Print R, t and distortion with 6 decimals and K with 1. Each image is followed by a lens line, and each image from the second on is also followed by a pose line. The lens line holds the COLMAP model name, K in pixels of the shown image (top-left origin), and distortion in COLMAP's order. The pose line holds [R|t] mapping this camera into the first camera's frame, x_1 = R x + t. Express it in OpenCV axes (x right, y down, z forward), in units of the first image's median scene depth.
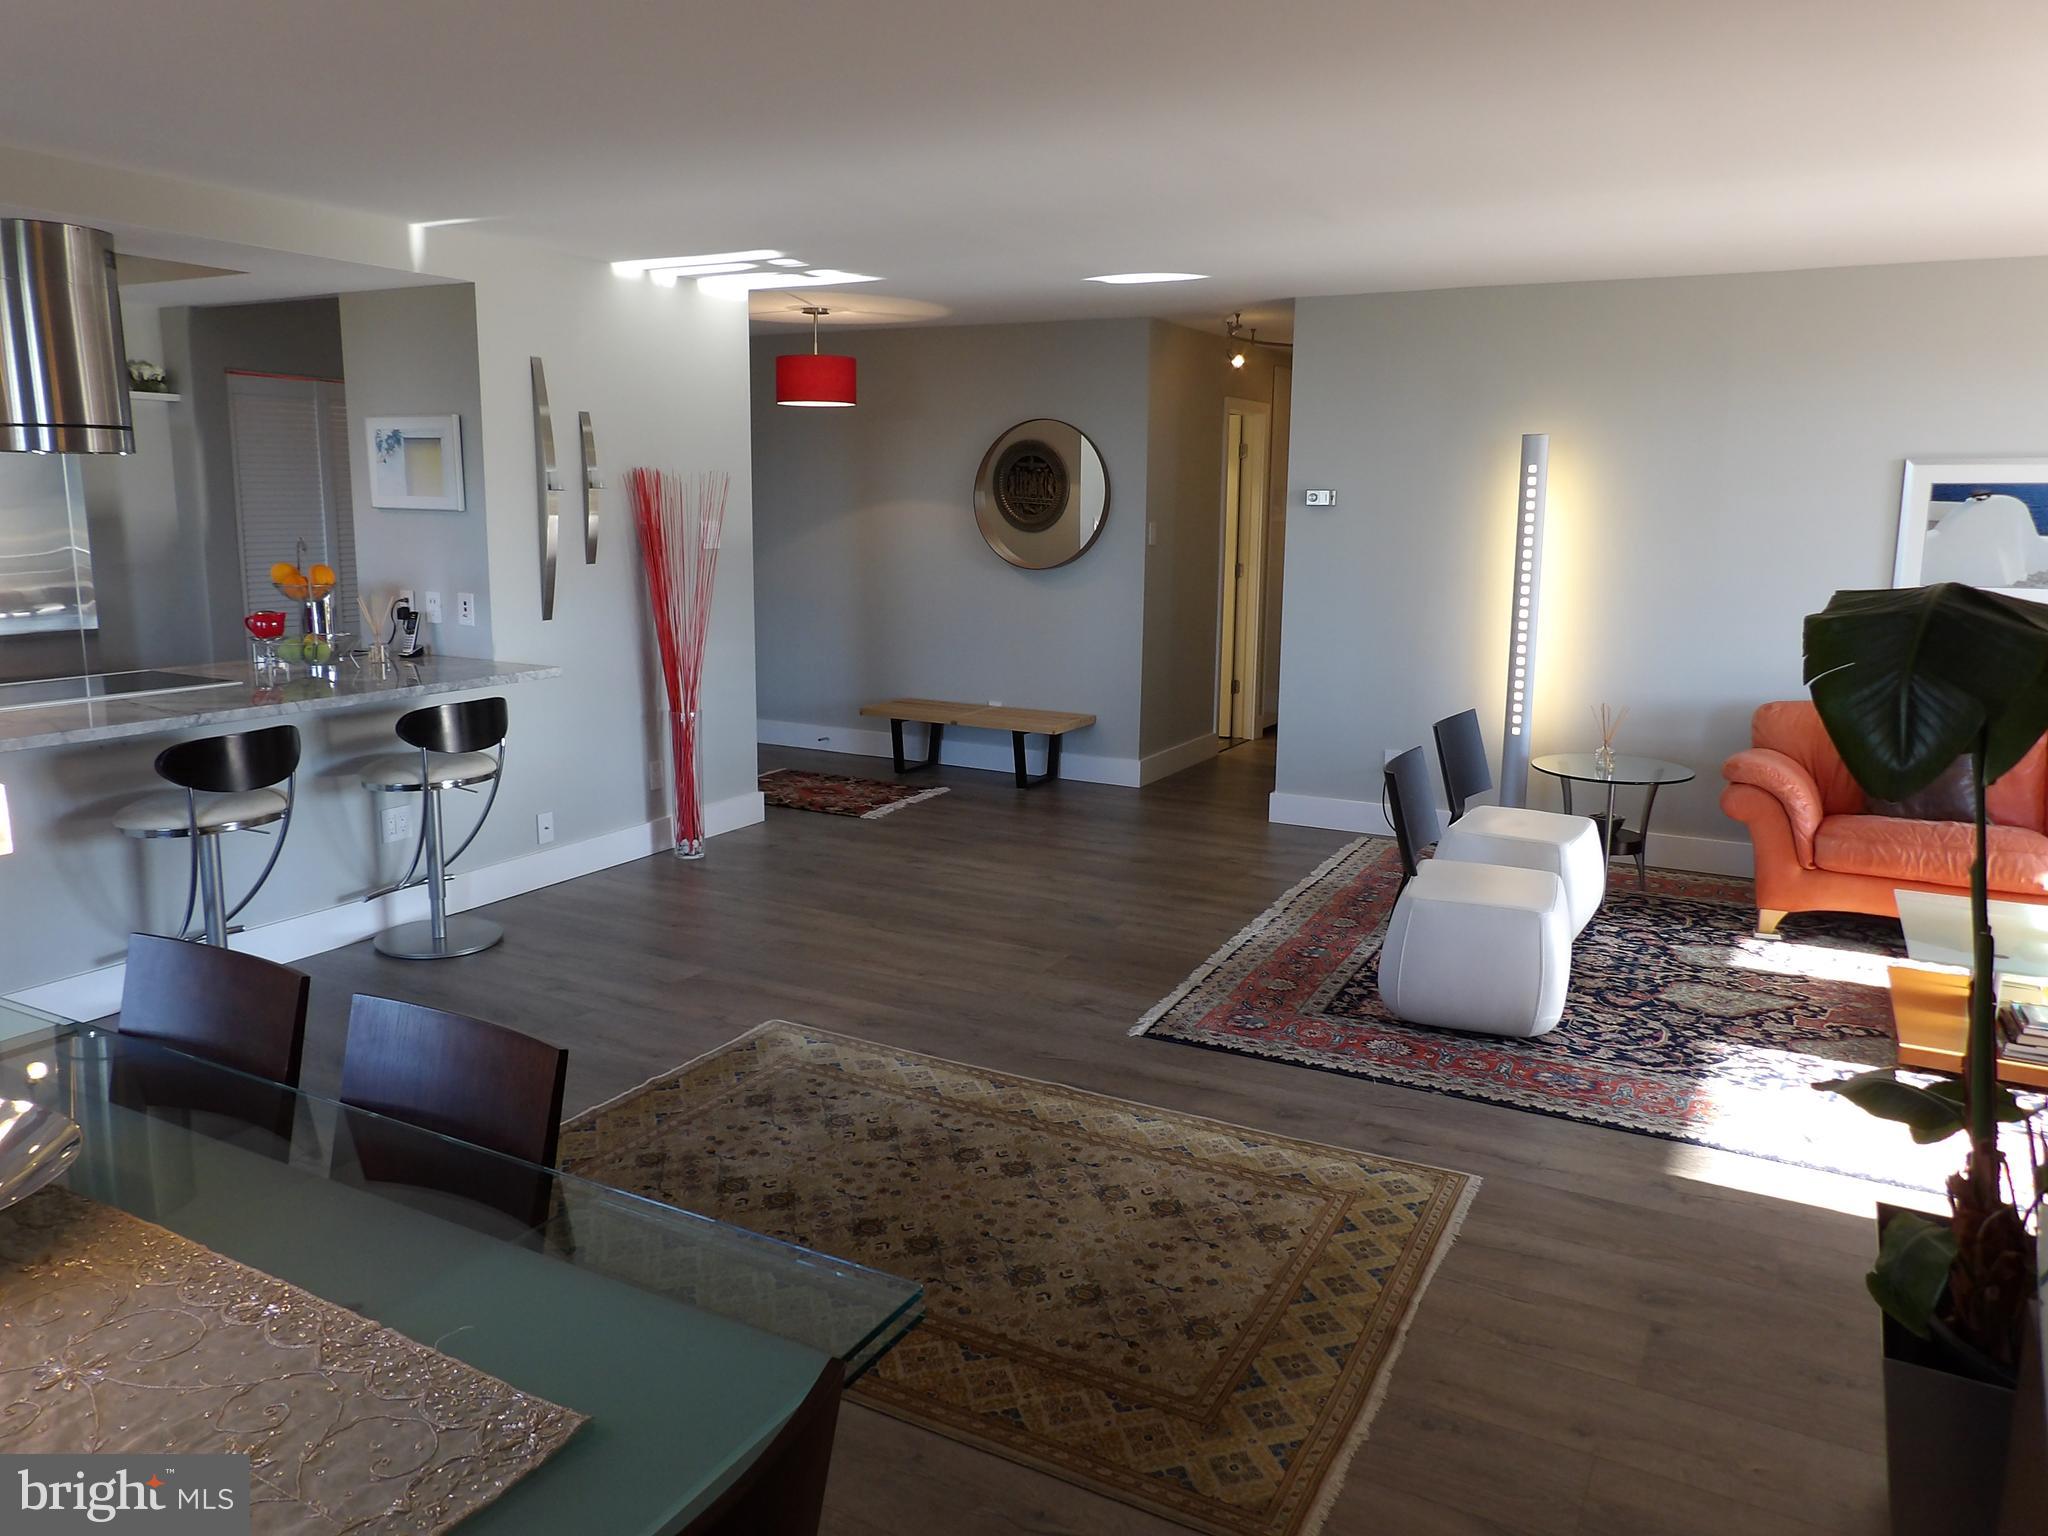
lens RADIAL K [[1462.8, 0, 1022.5], [0, 1462.8, 748.5], [0, 0, 1]] dist [-0.037303, 0.044680]
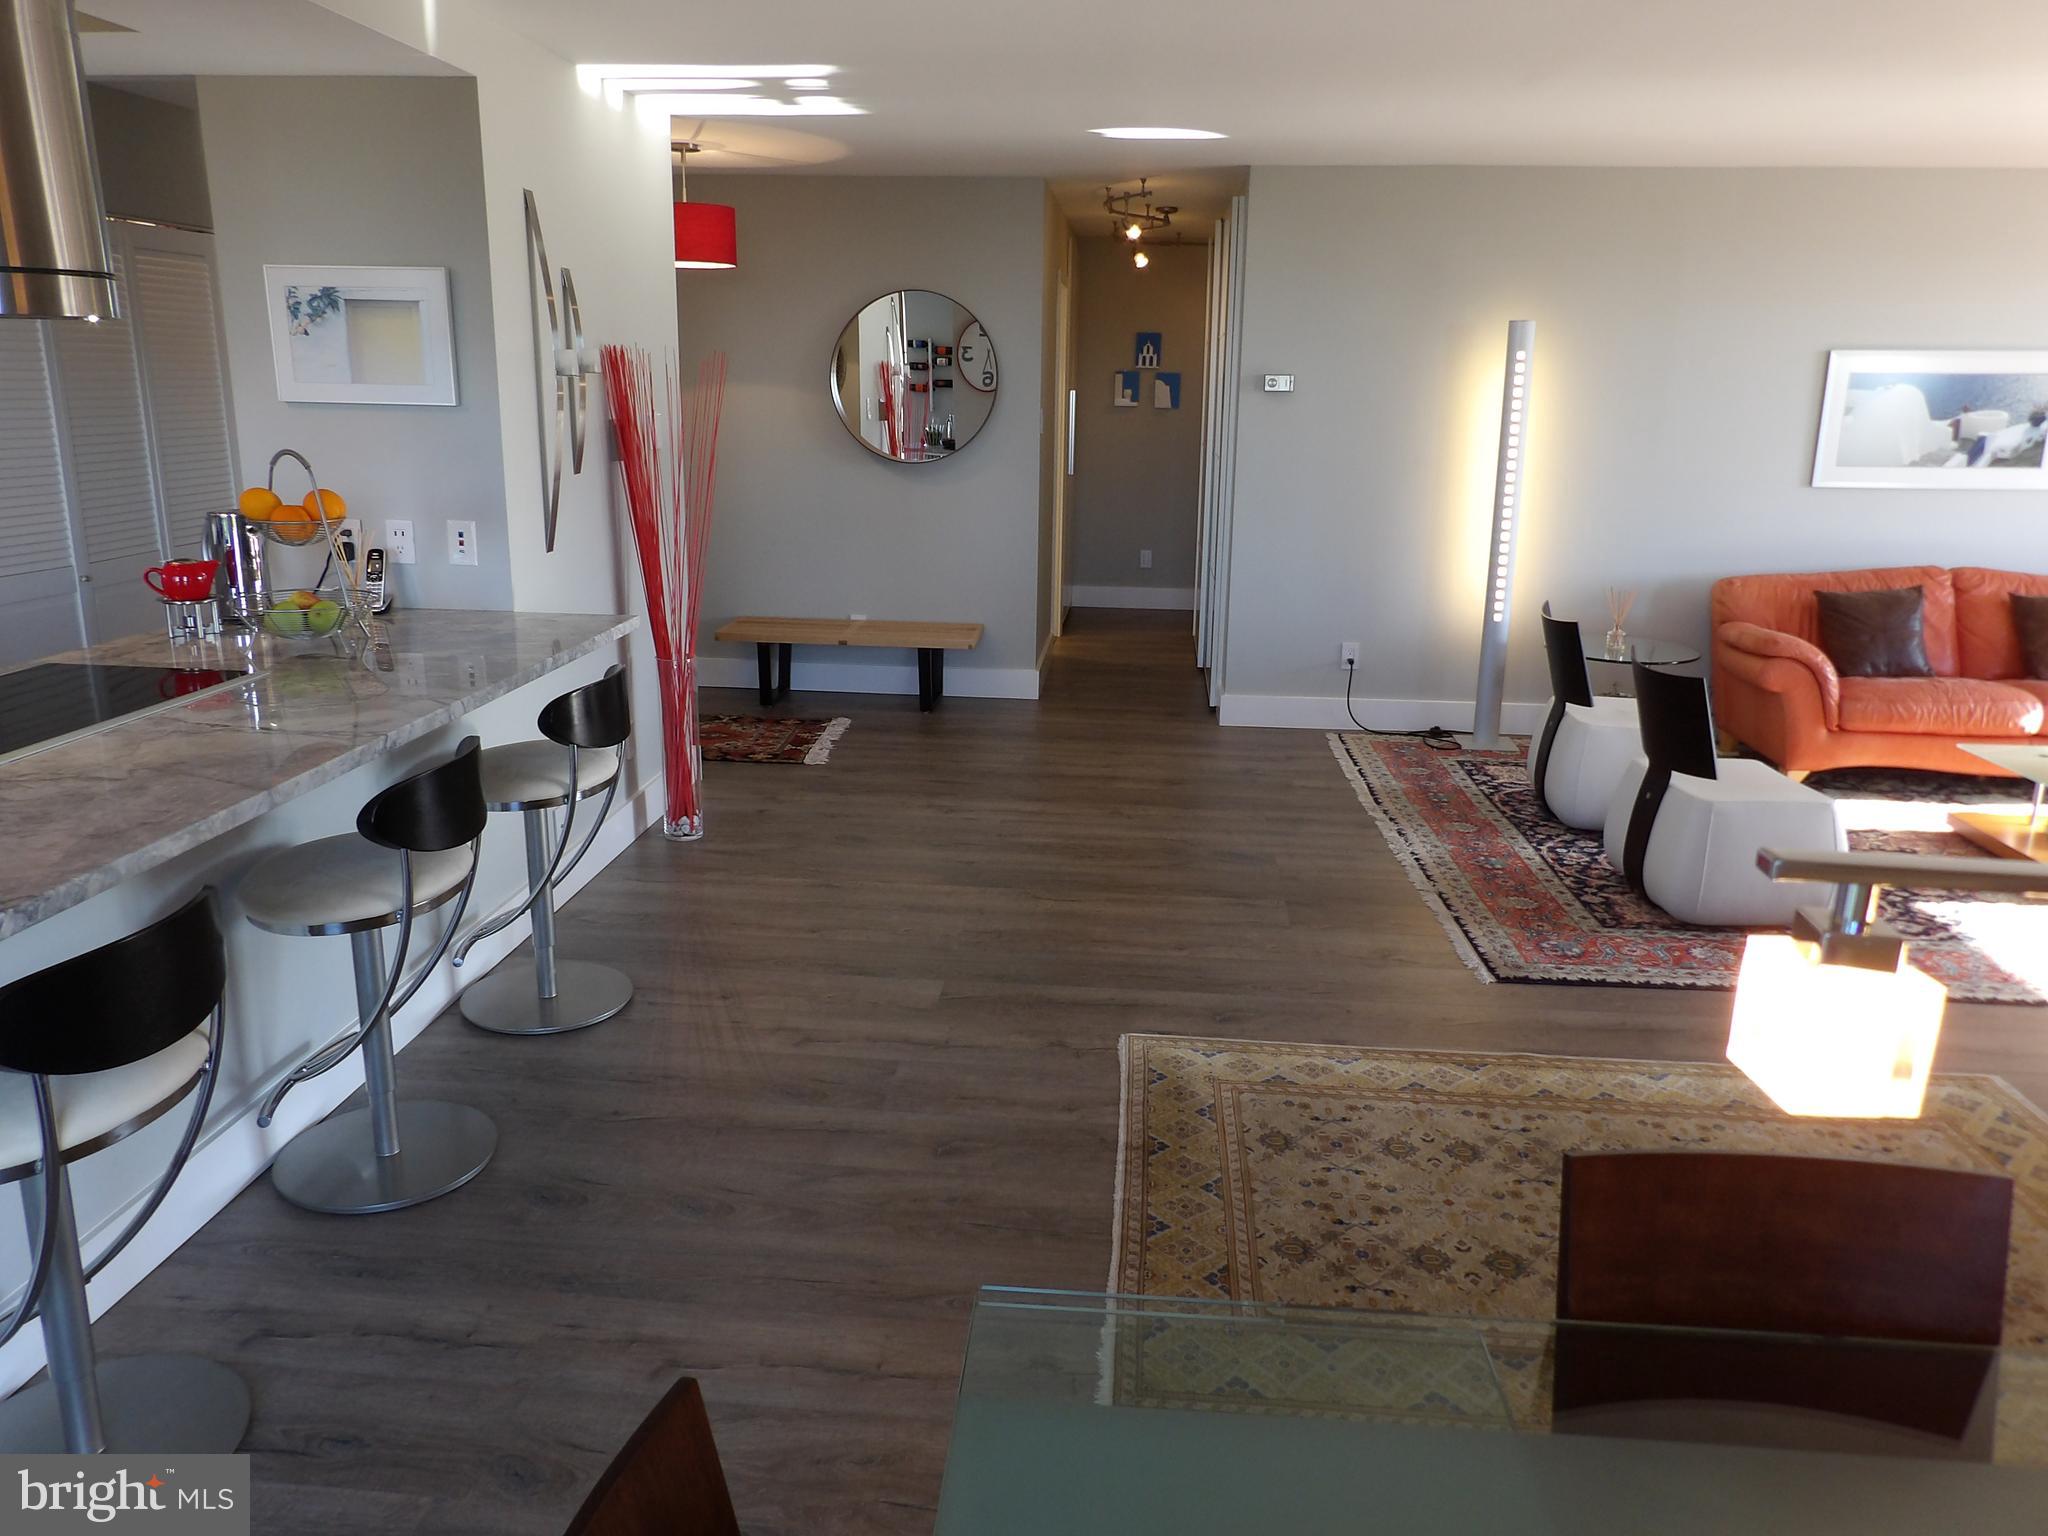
lens RADIAL K [[1462.8, 0, 1022.5], [0, 1462.8, 748.5], [0, 0, 1]] dist [-0.037303, 0.044680]
pose [[0.915163, -0.097654, 0.391075, -0.433339], [0.064820, 0.993237, 0.096331, -0.047192], [-0.397837, -0.062809, 0.915304, 0.227651]]
